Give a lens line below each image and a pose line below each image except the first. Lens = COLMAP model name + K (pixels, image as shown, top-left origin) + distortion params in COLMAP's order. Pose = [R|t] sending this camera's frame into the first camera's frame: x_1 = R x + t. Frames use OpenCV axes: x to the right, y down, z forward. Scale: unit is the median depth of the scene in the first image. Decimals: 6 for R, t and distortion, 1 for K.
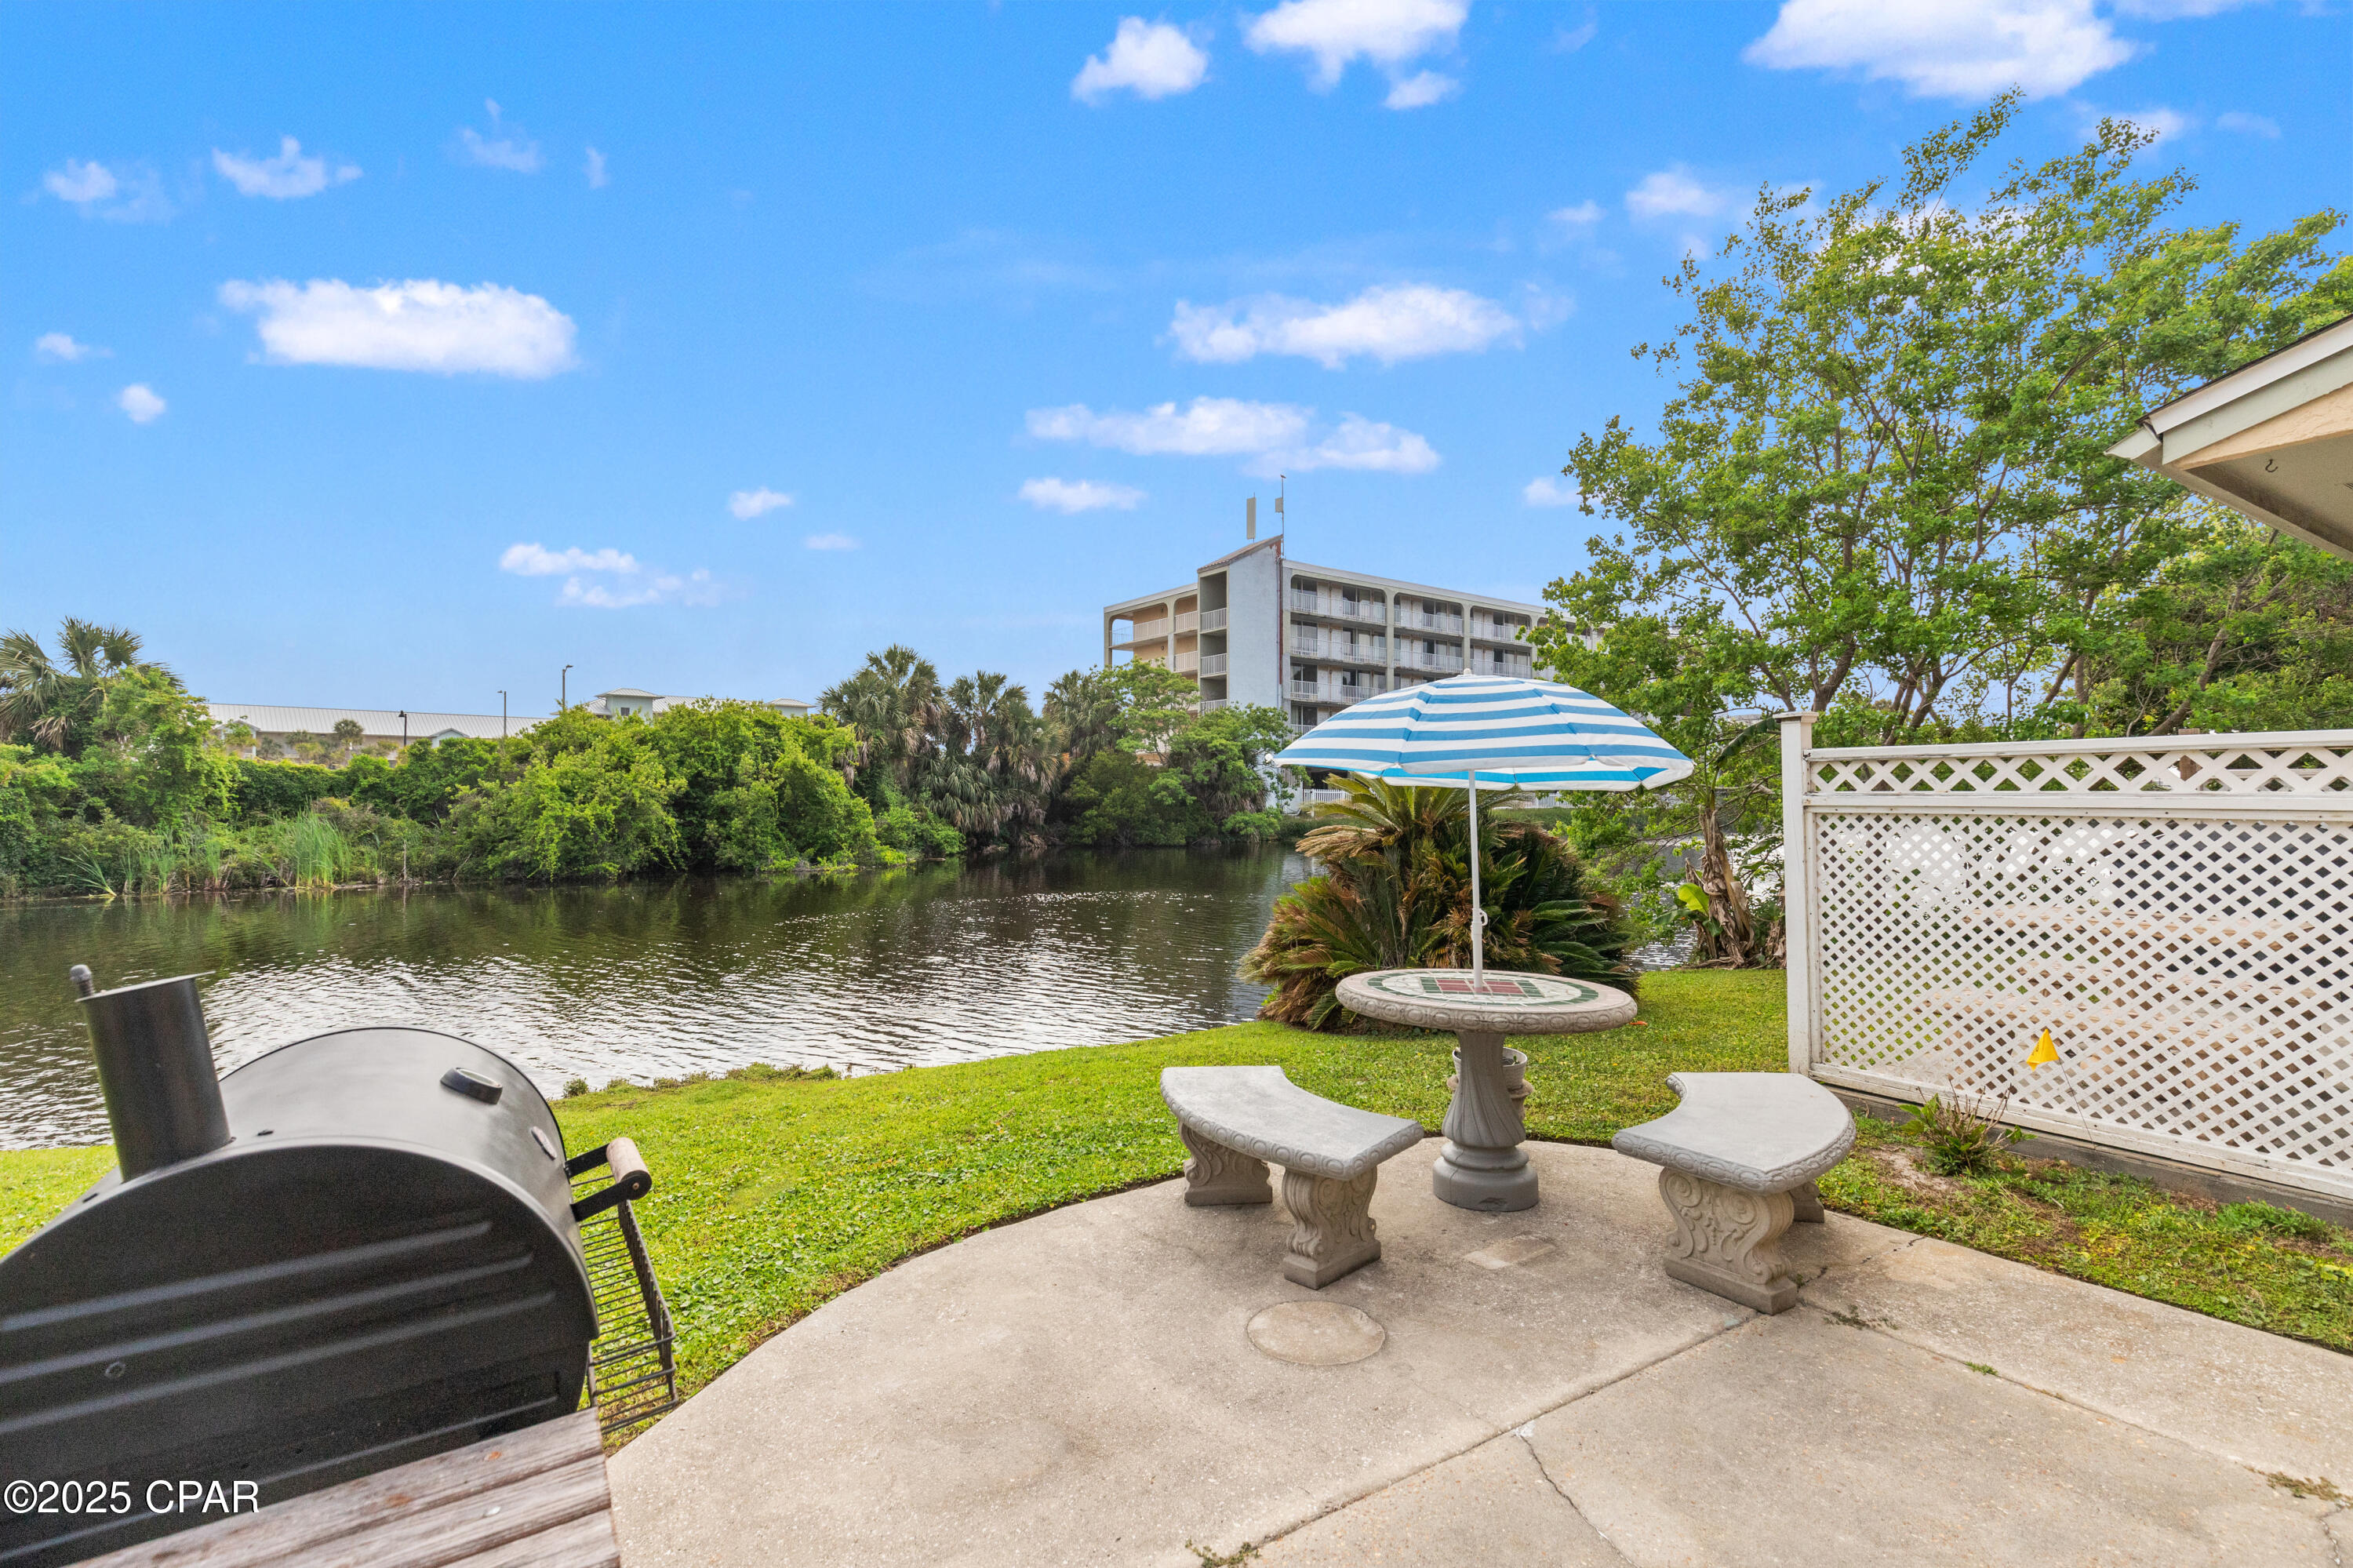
lens RADIAL K [[1069.7, 0, 1154.4], [0, 1069.7, 780.2], [0, 0, 1]] dist [0.012124, -0.002193]
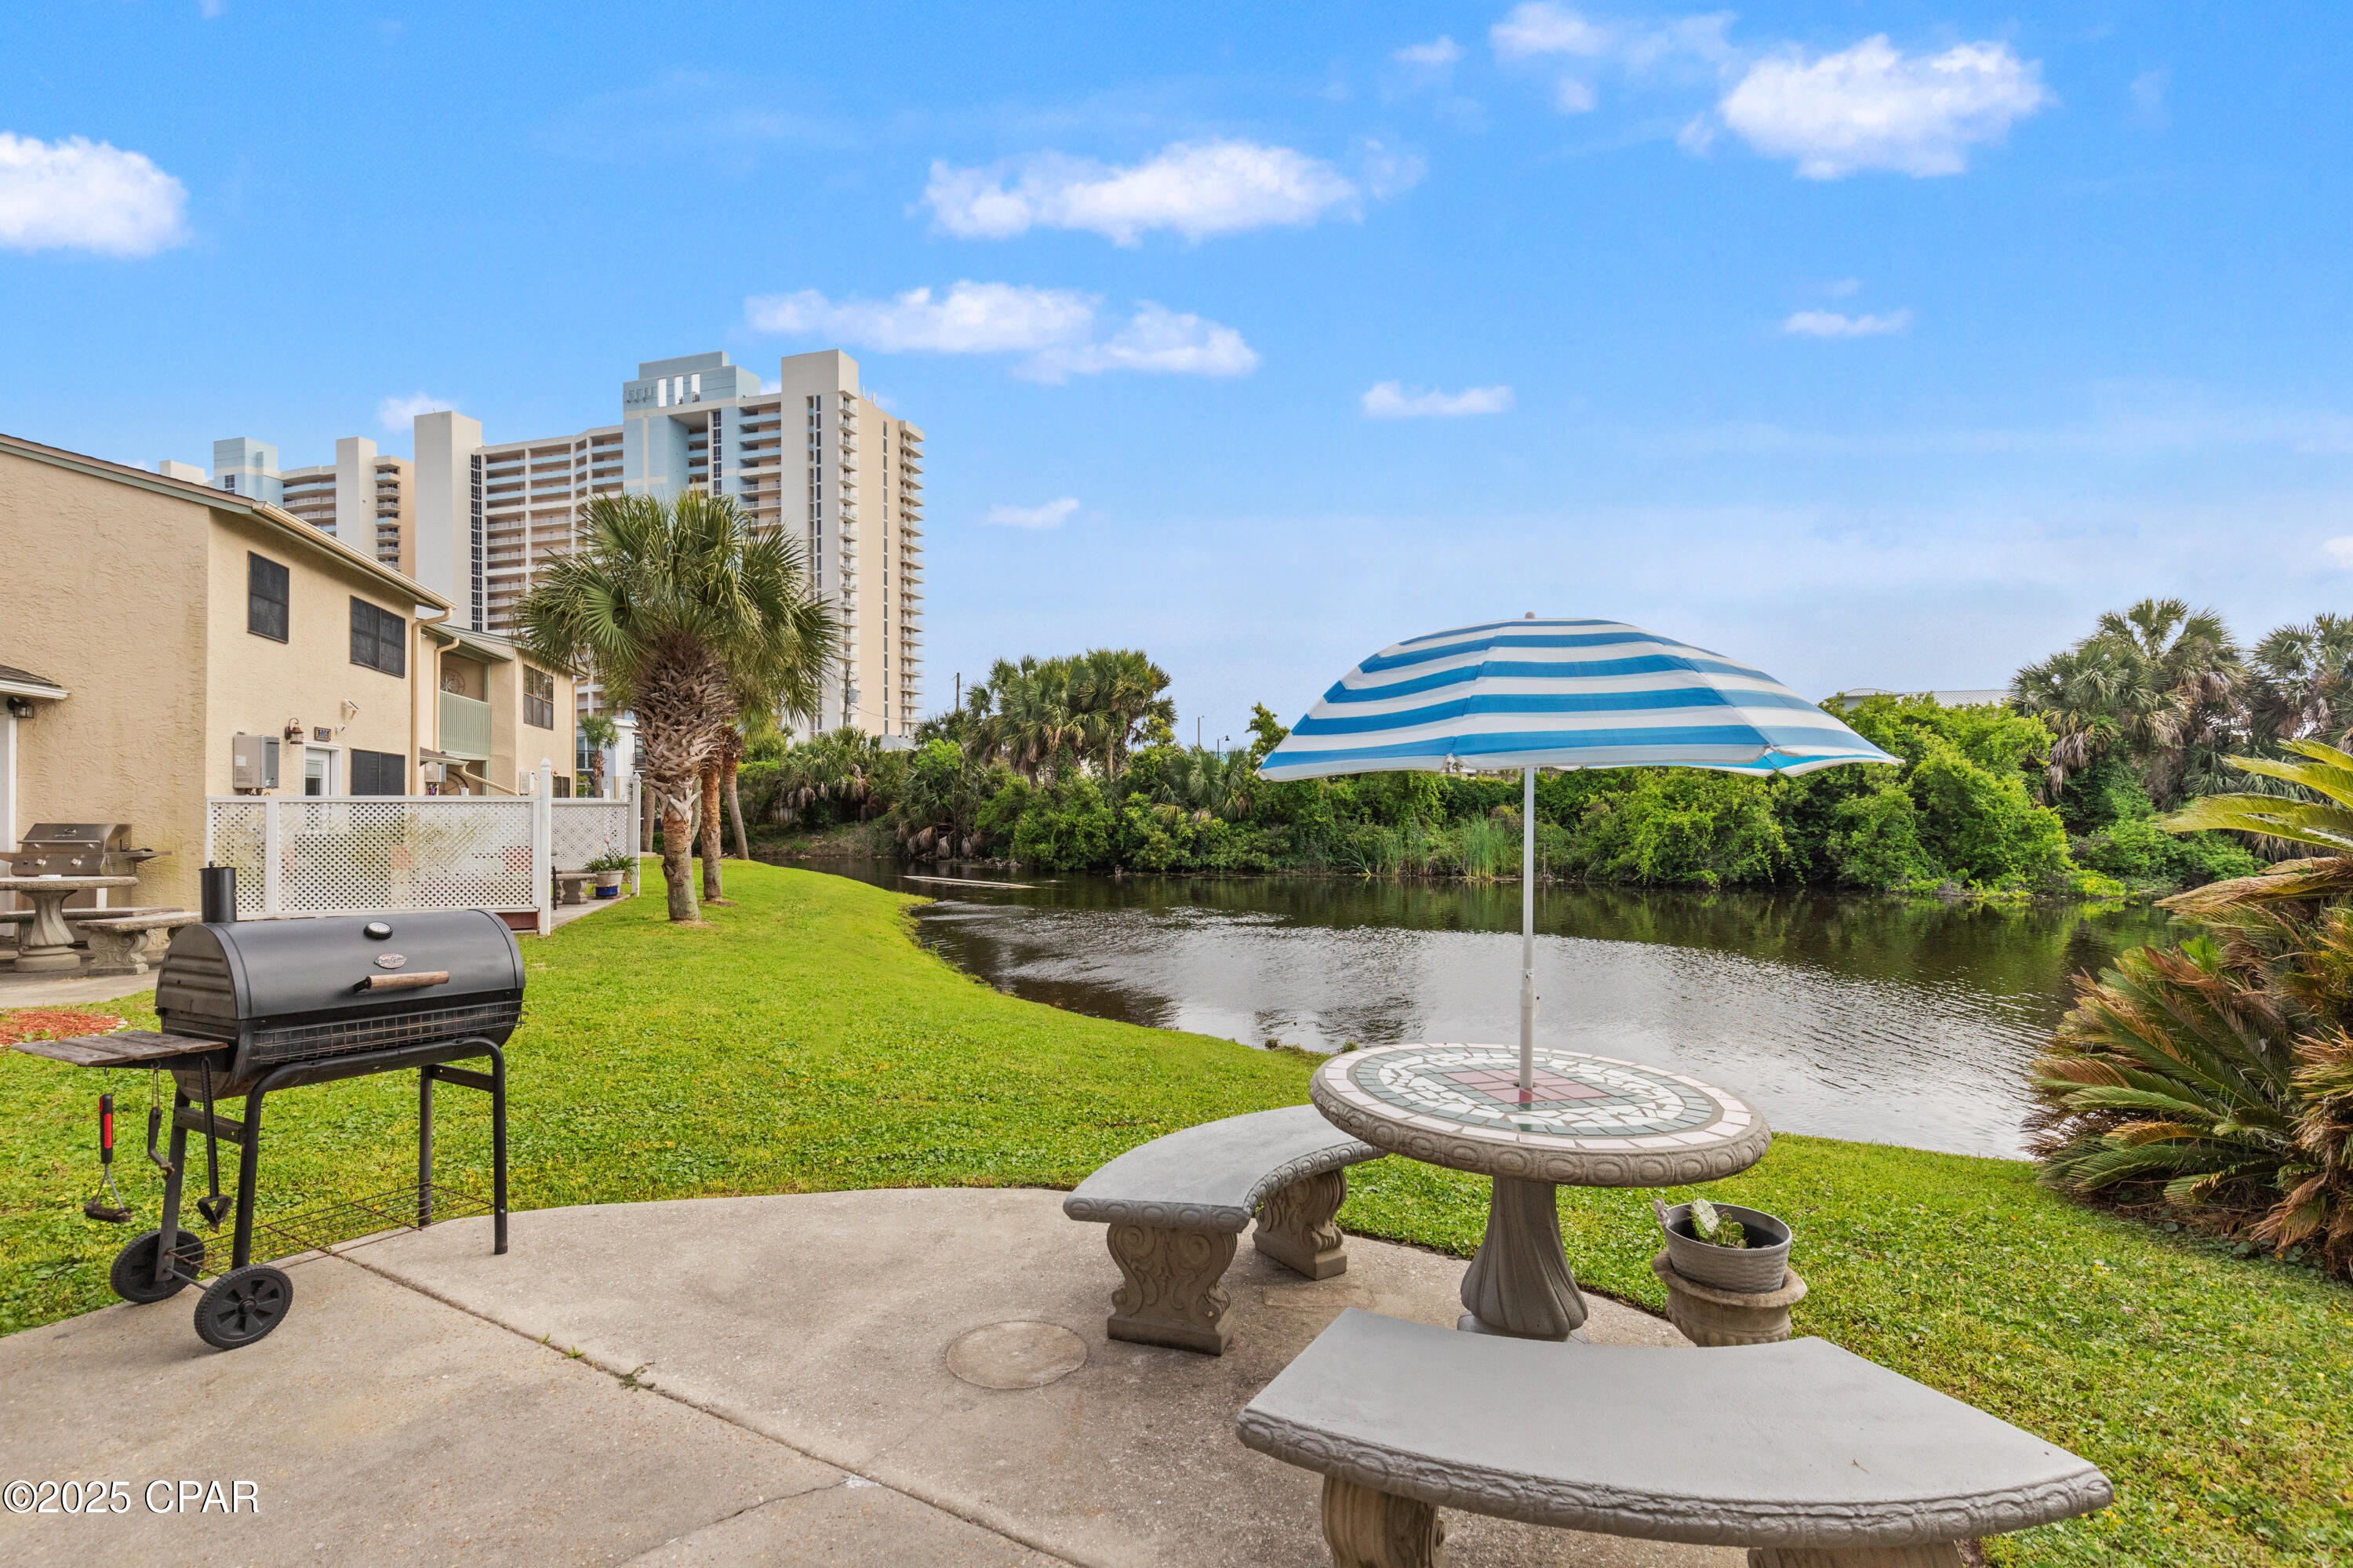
lens RADIAL K [[1069.7, 0, 1155.9], [0, 1069.7, 791.0], [0, 0, 1]] dist [0.012124, -0.002193]
pose [[0.483550, -0.011744, -0.875238, 0.104804], [0.013555, 0.999891, -0.005928, 0.001227], [0.875212, -0.008998, 0.483656, 0.063348]]
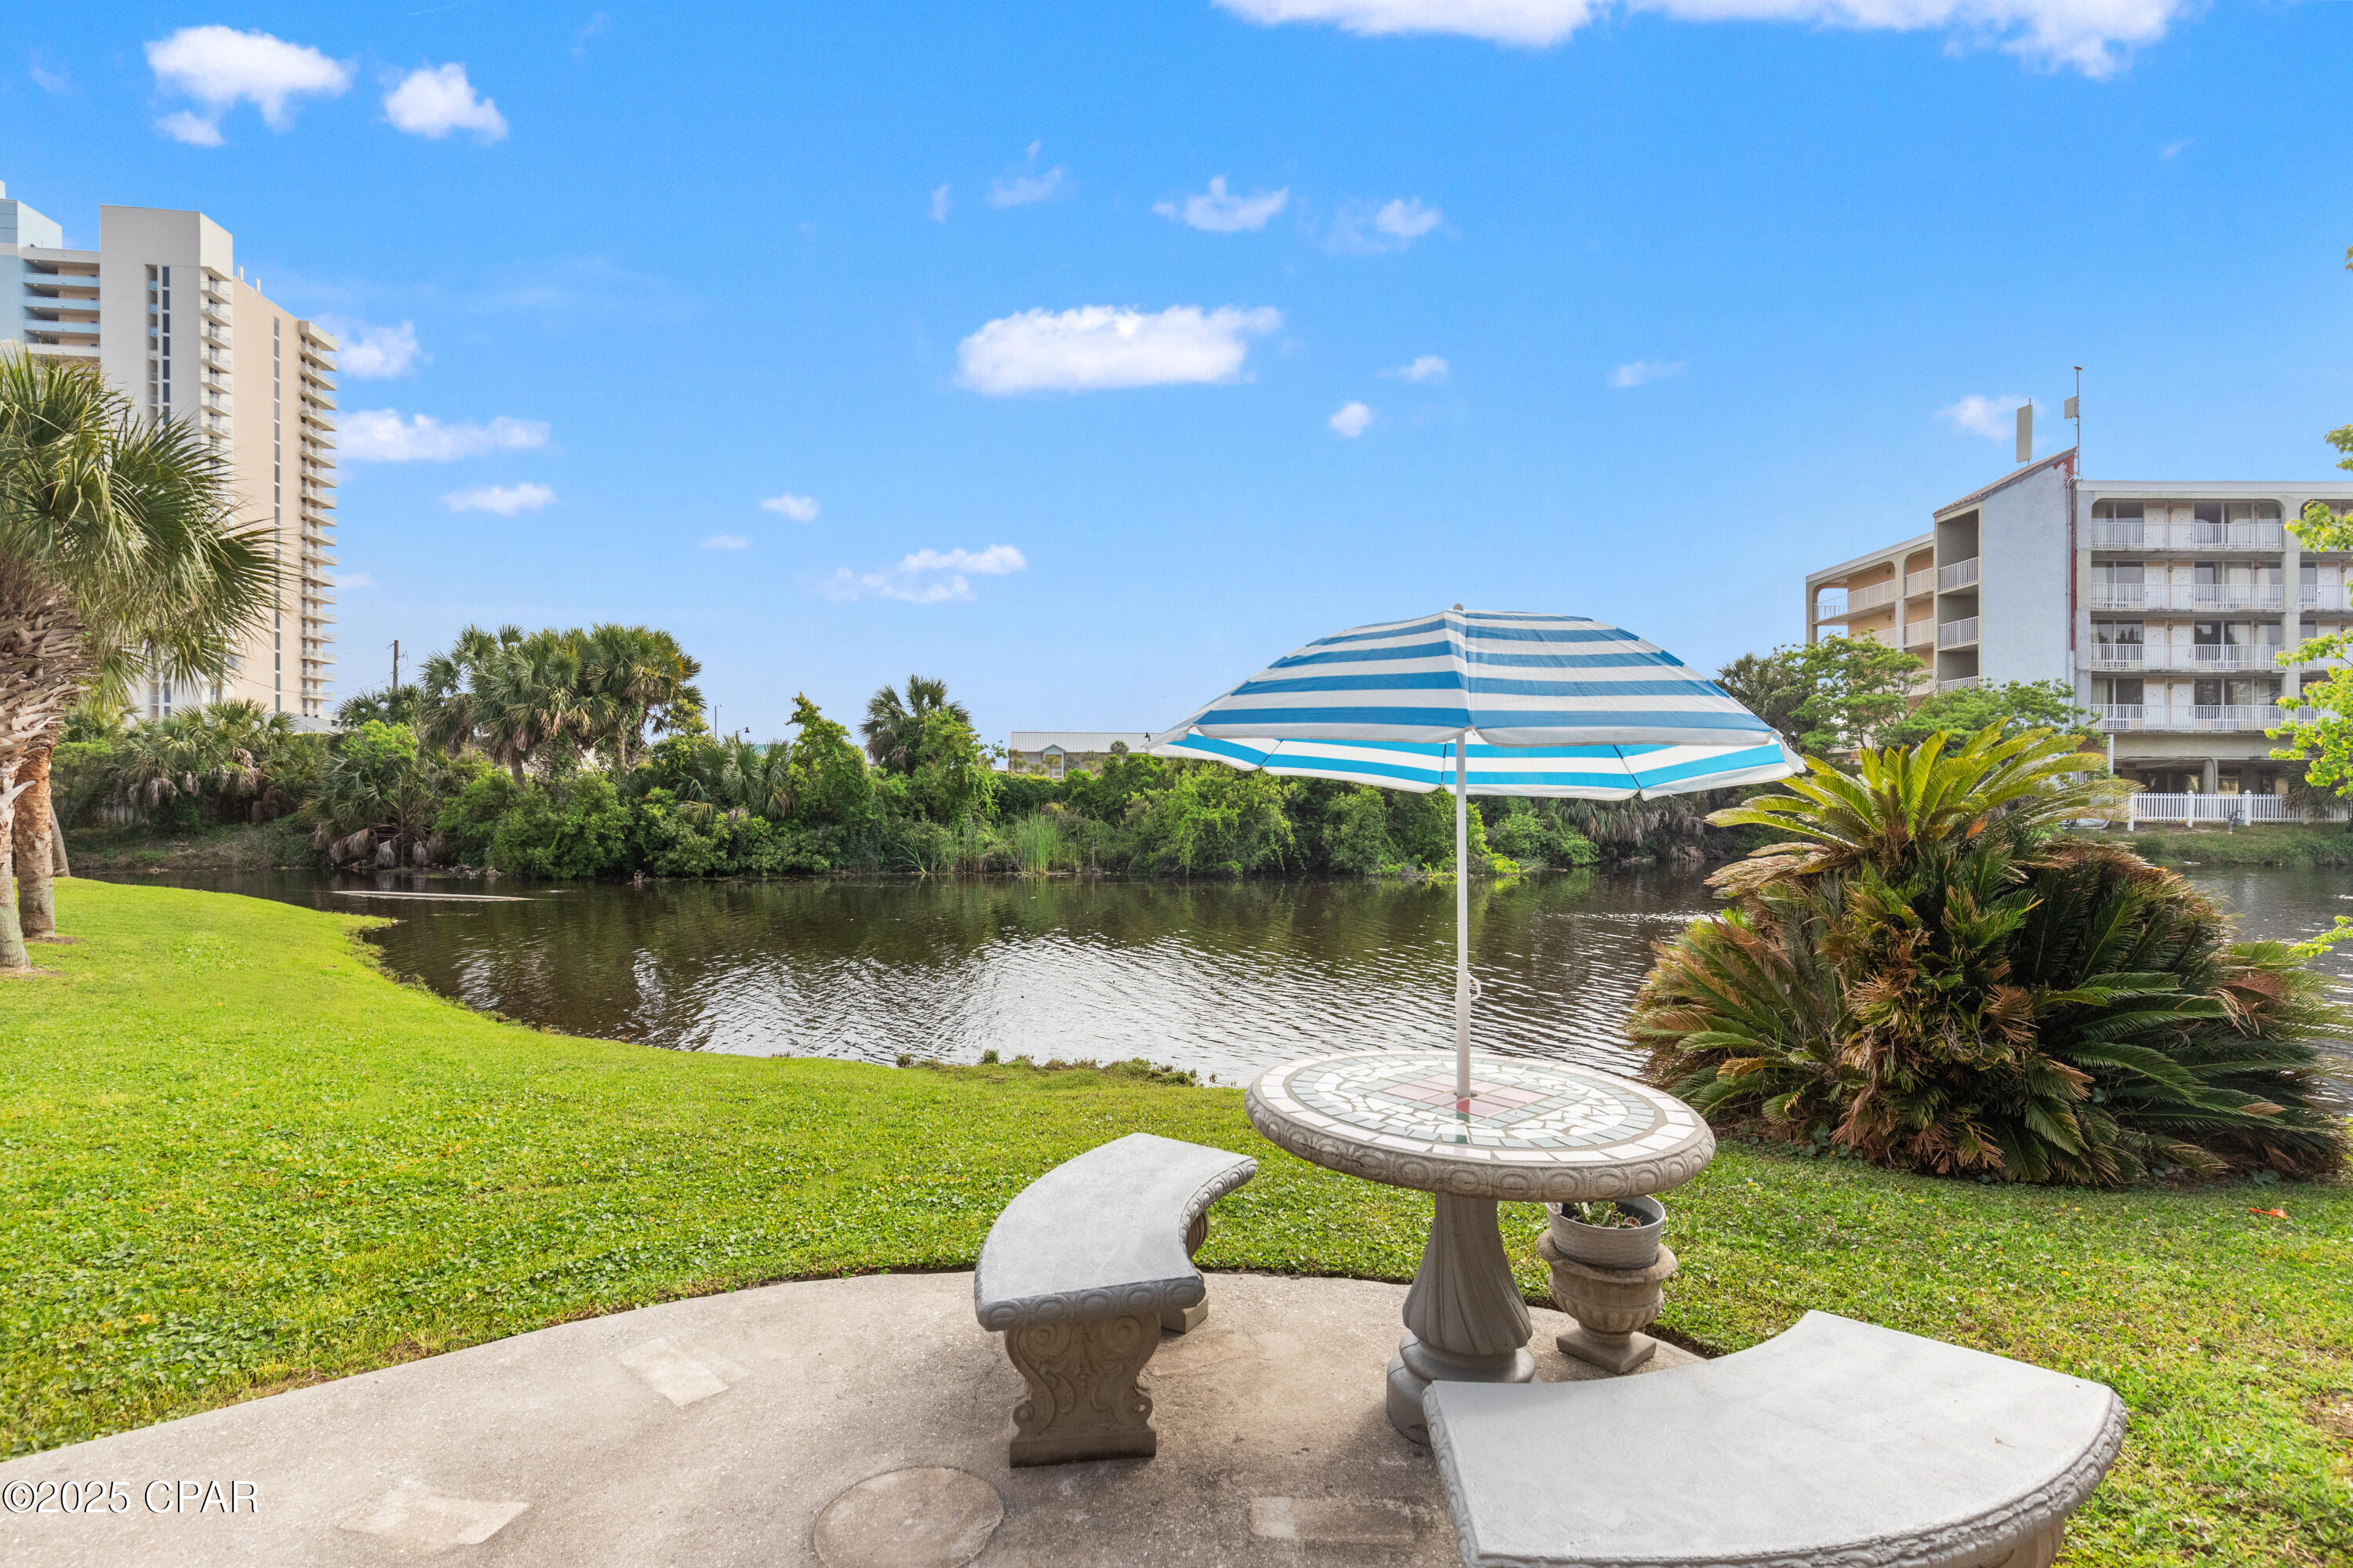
lens RADIAL K [[1069.7, 0, 1160.0], [0, 1069.7, 788.6], [0, 0, 1]] dist [0.012124, -0.002193]
pose [[0.810975, -0.007302, -0.585035, 0.071517], [0.008628, 0.999963, -0.000521, 0.000983], [0.585017, -0.004625, 0.811008, 0.049229]]
